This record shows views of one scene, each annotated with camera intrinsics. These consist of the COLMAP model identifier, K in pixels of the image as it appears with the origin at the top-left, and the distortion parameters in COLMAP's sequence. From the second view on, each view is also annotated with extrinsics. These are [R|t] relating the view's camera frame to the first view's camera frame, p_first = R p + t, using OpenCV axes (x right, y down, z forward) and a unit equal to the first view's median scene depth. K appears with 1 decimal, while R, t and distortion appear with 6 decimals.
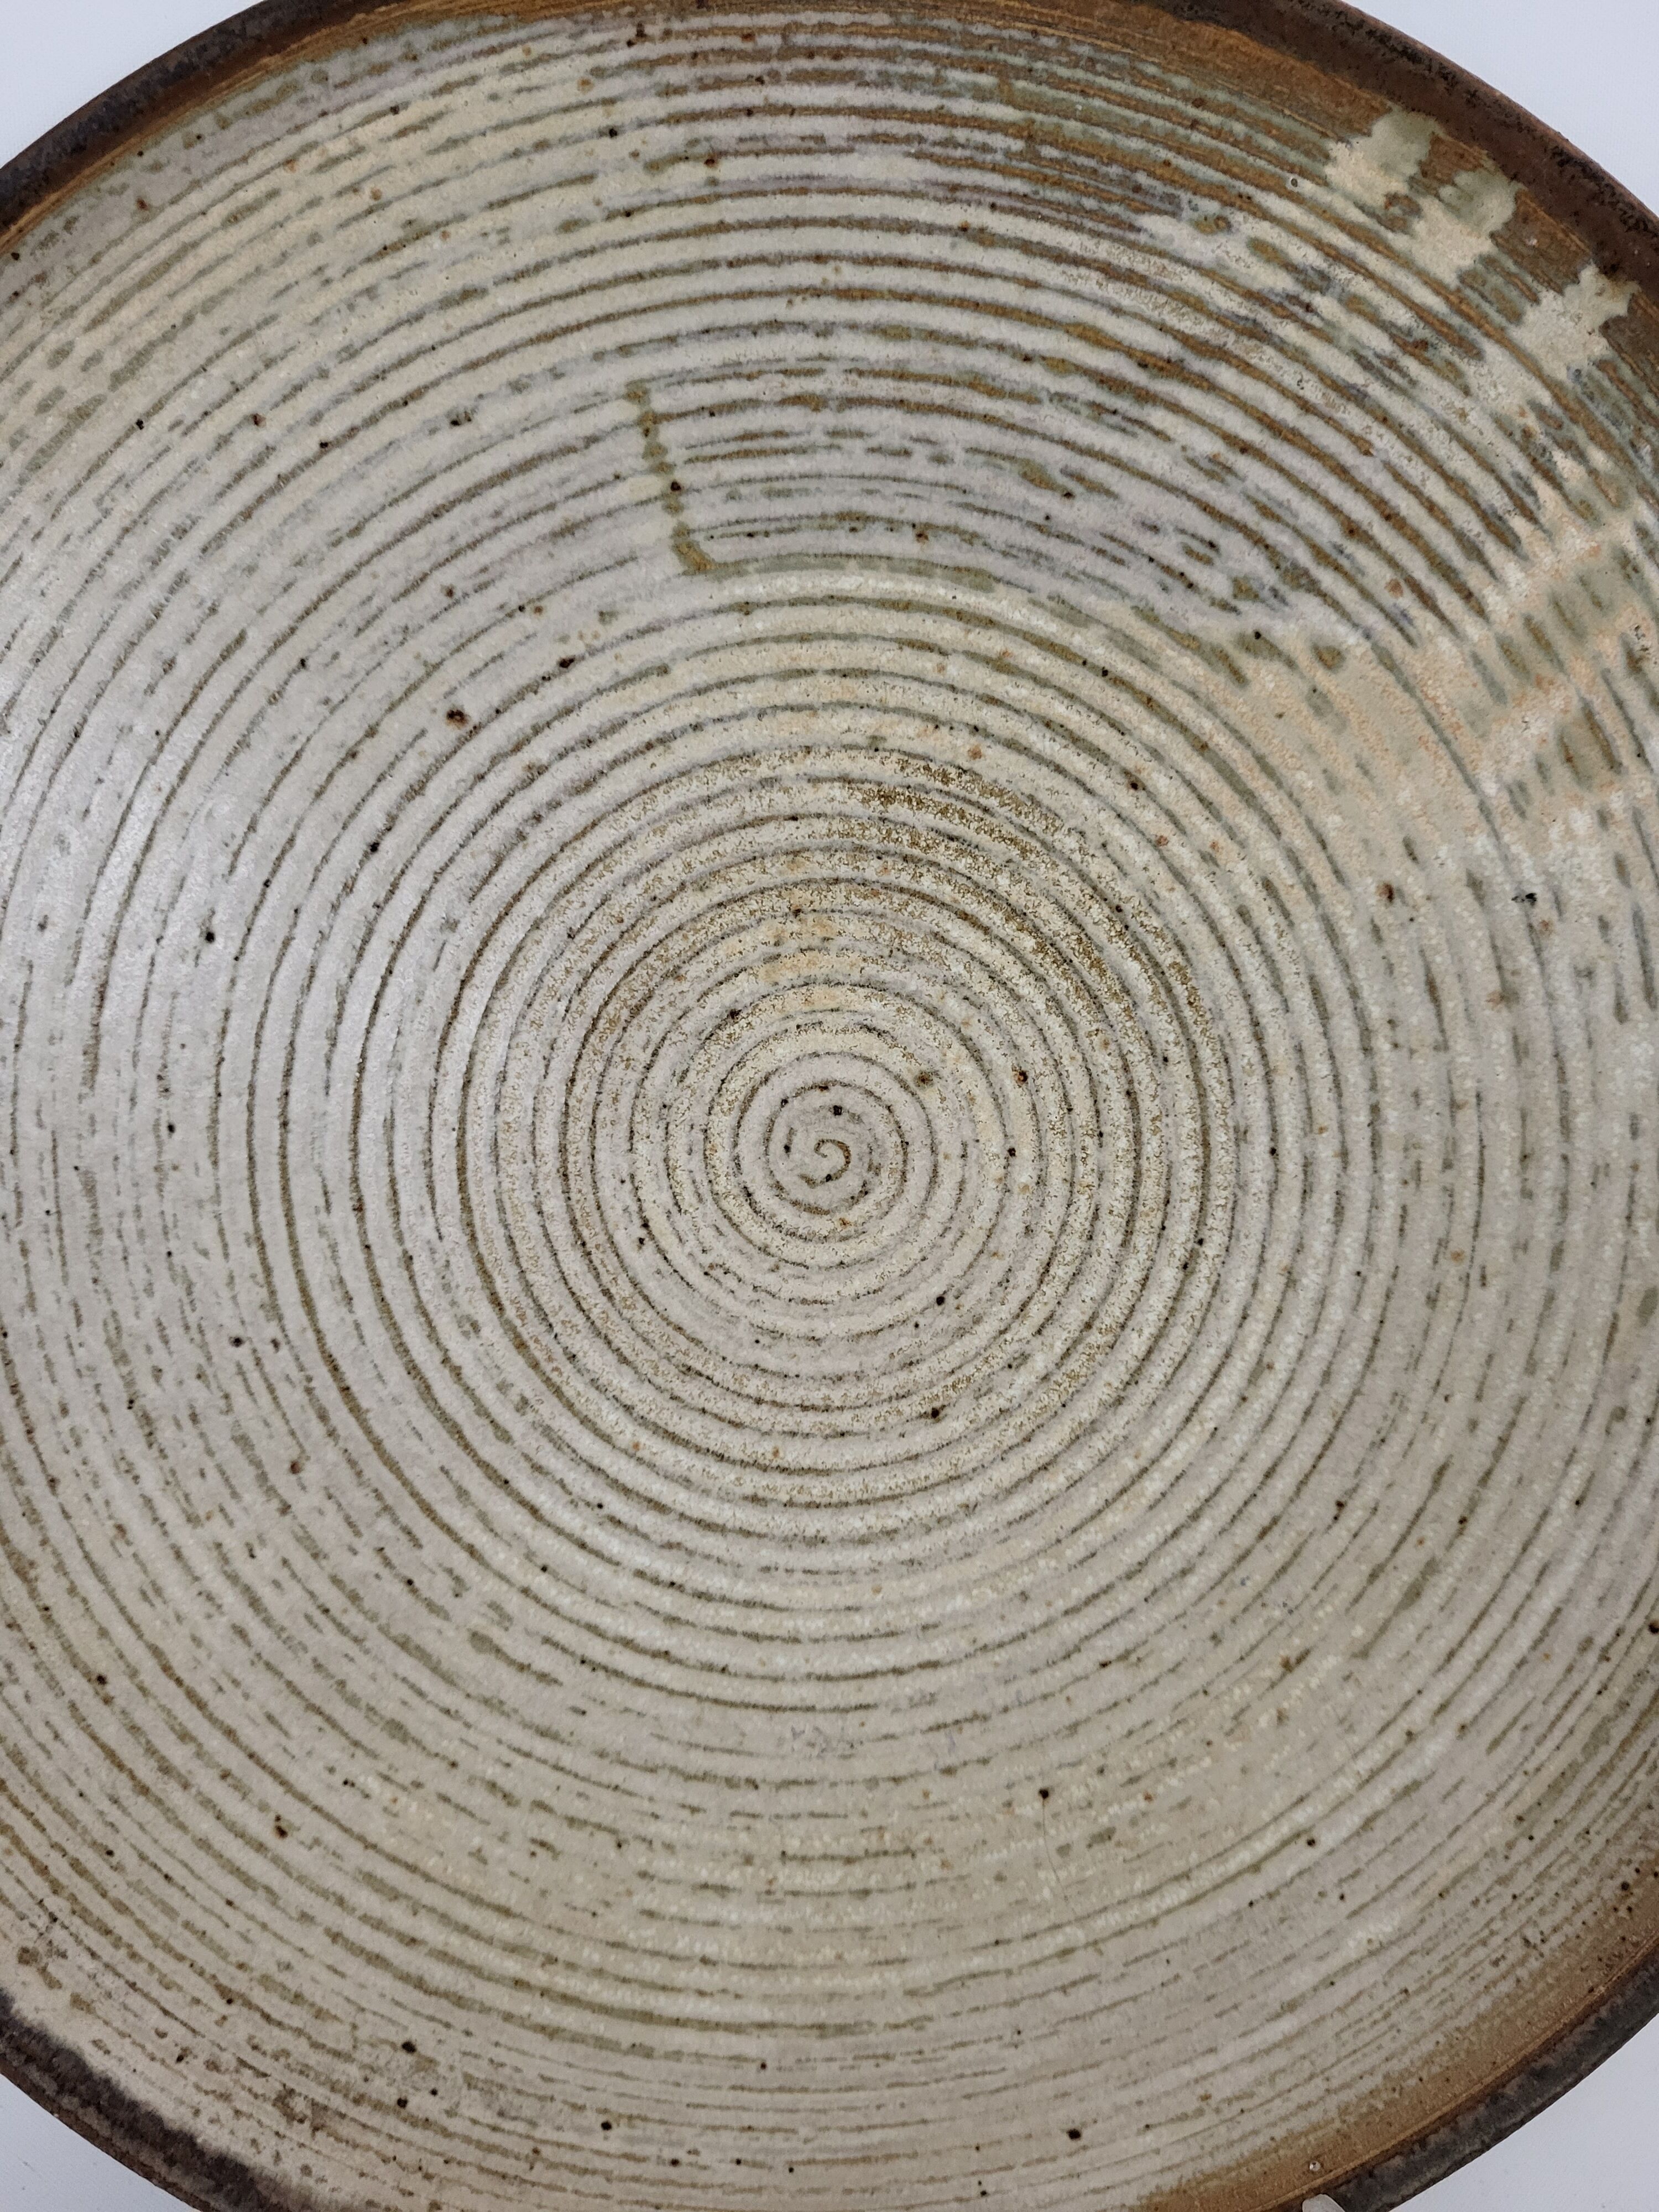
lens RADIAL K [[1664.1, 0, 837.4], [0, 1664.1, 1106.0], [0, 0, 1]] dist [-0.013766, -0.012322]
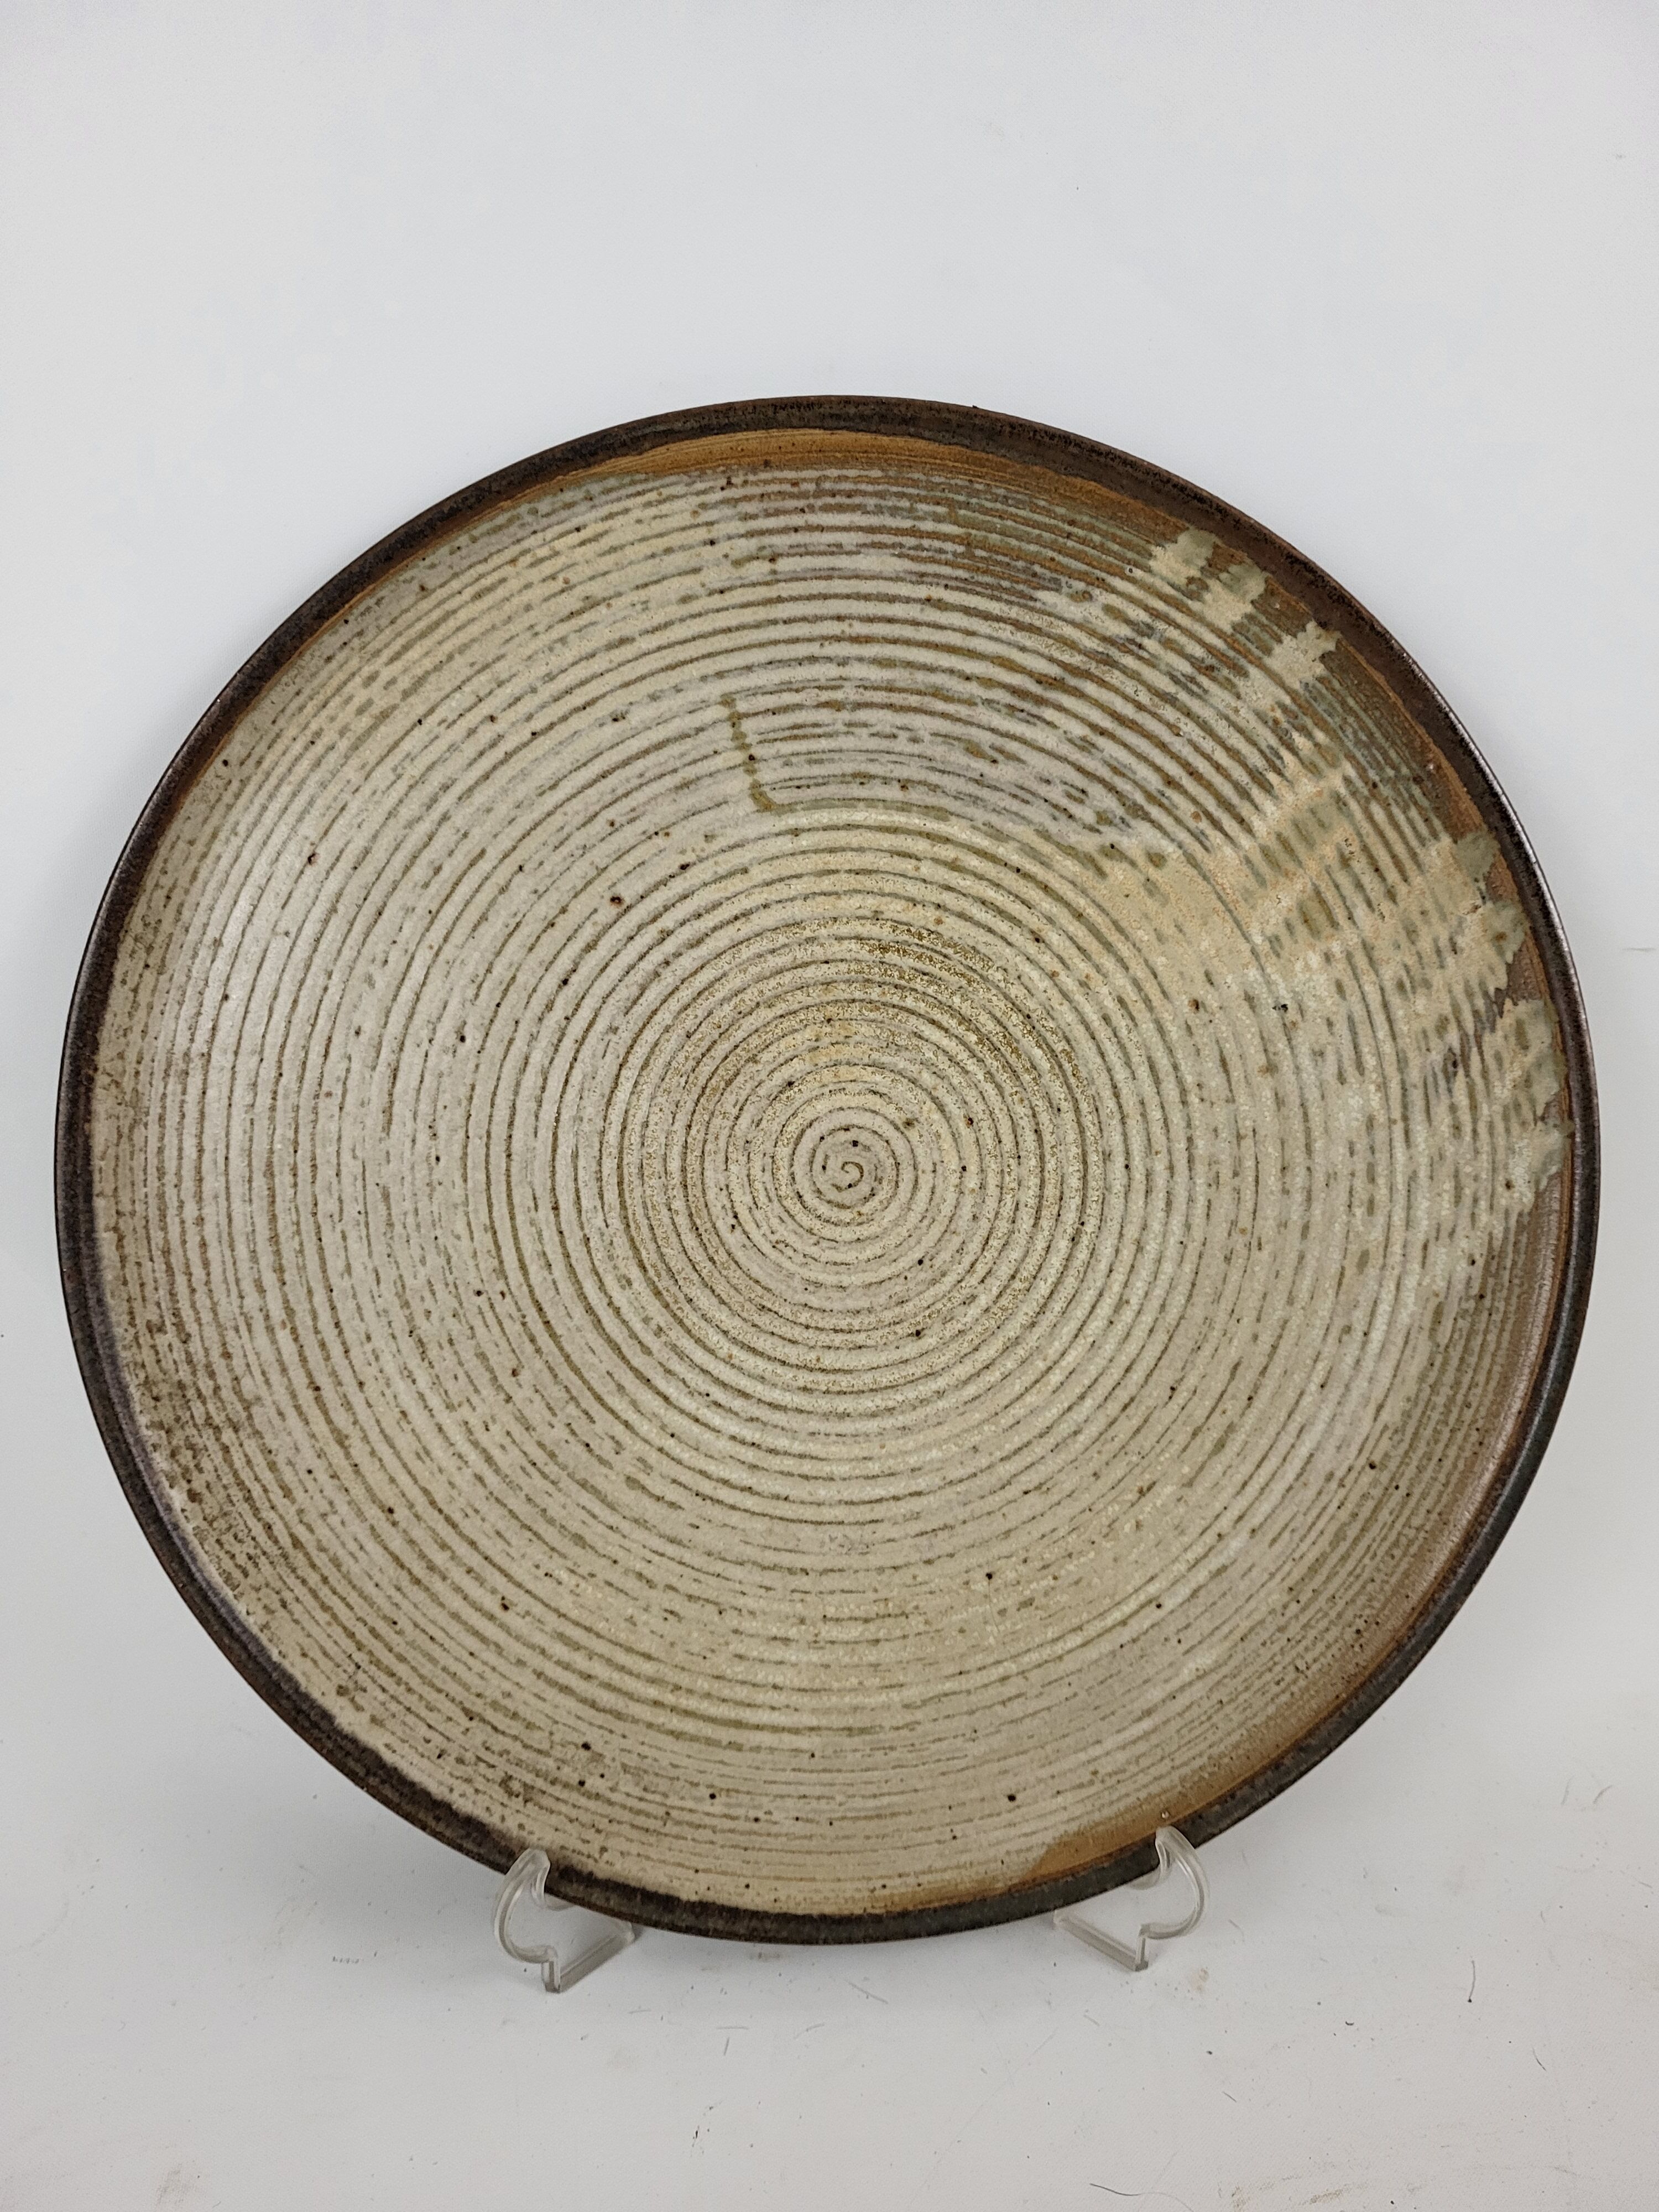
lens RADIAL K [[1664.1, 0, 821.6], [0, 1664.1, 1103.6], [0, 0, 1]] dist [-0.013766, -0.012322]
pose [[0.999545, -0.009095, 0.028773, -0.077867], [0.009847, 0.999610, -0.026129, 0.005716], [-0.028524, 0.026401, 0.999244, -0.599308]]
